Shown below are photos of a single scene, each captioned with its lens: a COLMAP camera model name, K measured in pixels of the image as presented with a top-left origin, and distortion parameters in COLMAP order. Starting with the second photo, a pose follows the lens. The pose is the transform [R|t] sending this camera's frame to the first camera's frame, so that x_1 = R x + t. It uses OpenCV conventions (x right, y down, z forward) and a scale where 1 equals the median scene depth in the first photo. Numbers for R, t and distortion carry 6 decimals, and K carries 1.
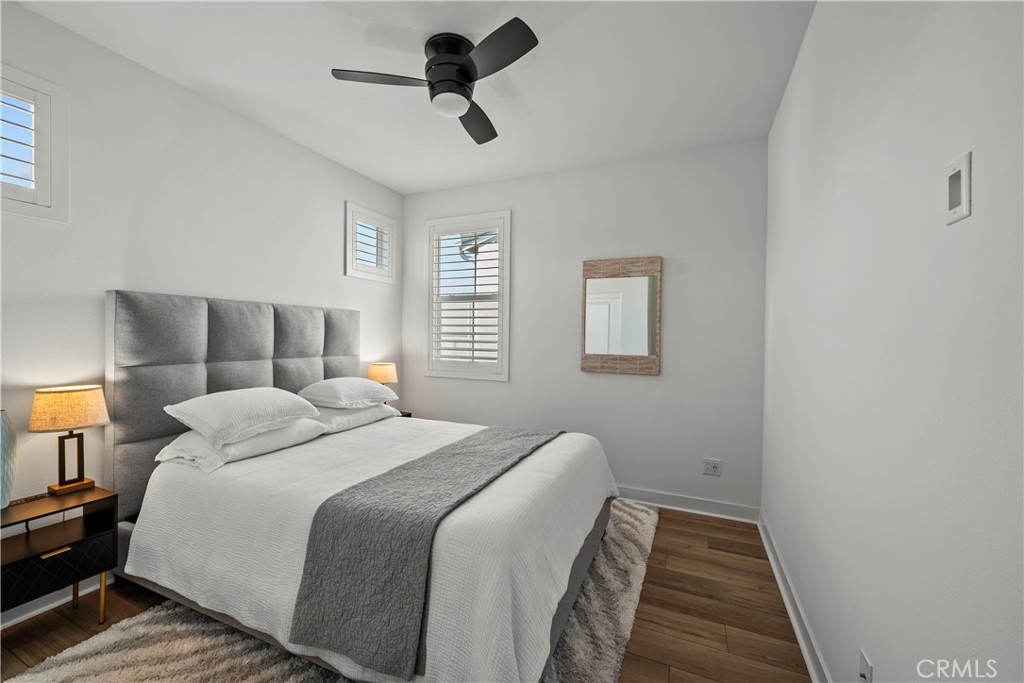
lens RADIAL K [[416.7, 0, 508.1], [0, 416.7, 339.7], [0, 0, 1]] dist [0.000191, -0.000074]
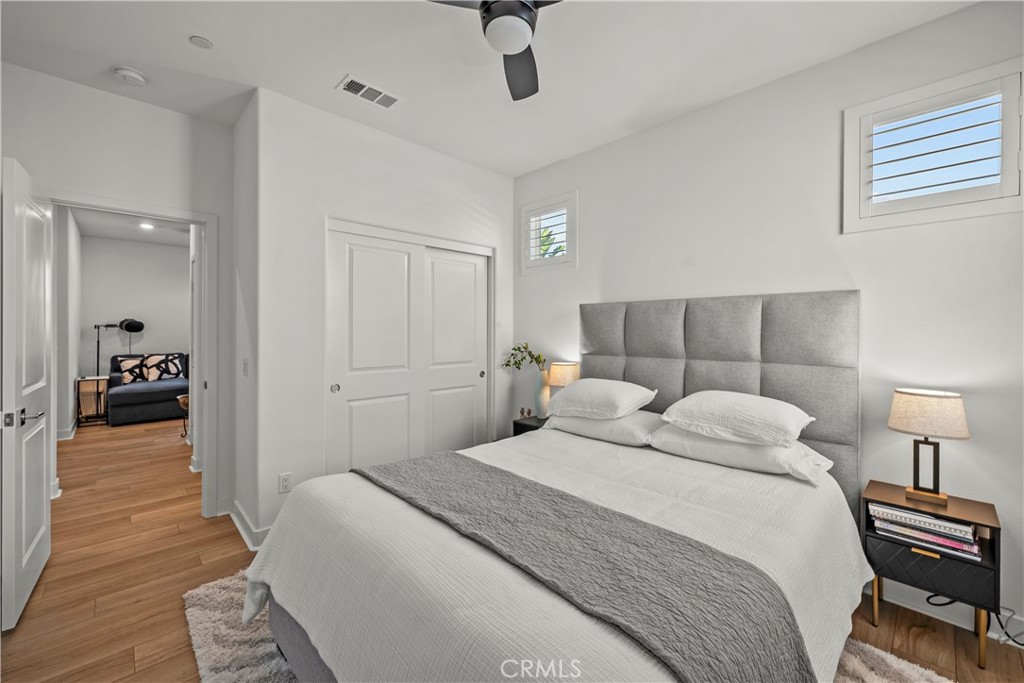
lens RADIAL K [[416.7, 0, 508.1], [0, 416.7, 339.7], [0, 0, 1]] dist [0.000191, -0.000074]
pose [[-0.371228, 0.005579, -0.928525, 0.361582], [-0.019290, 0.999720, 0.013719, -0.001070], [0.928341, 0.023004, -0.371016, 0.811647]]
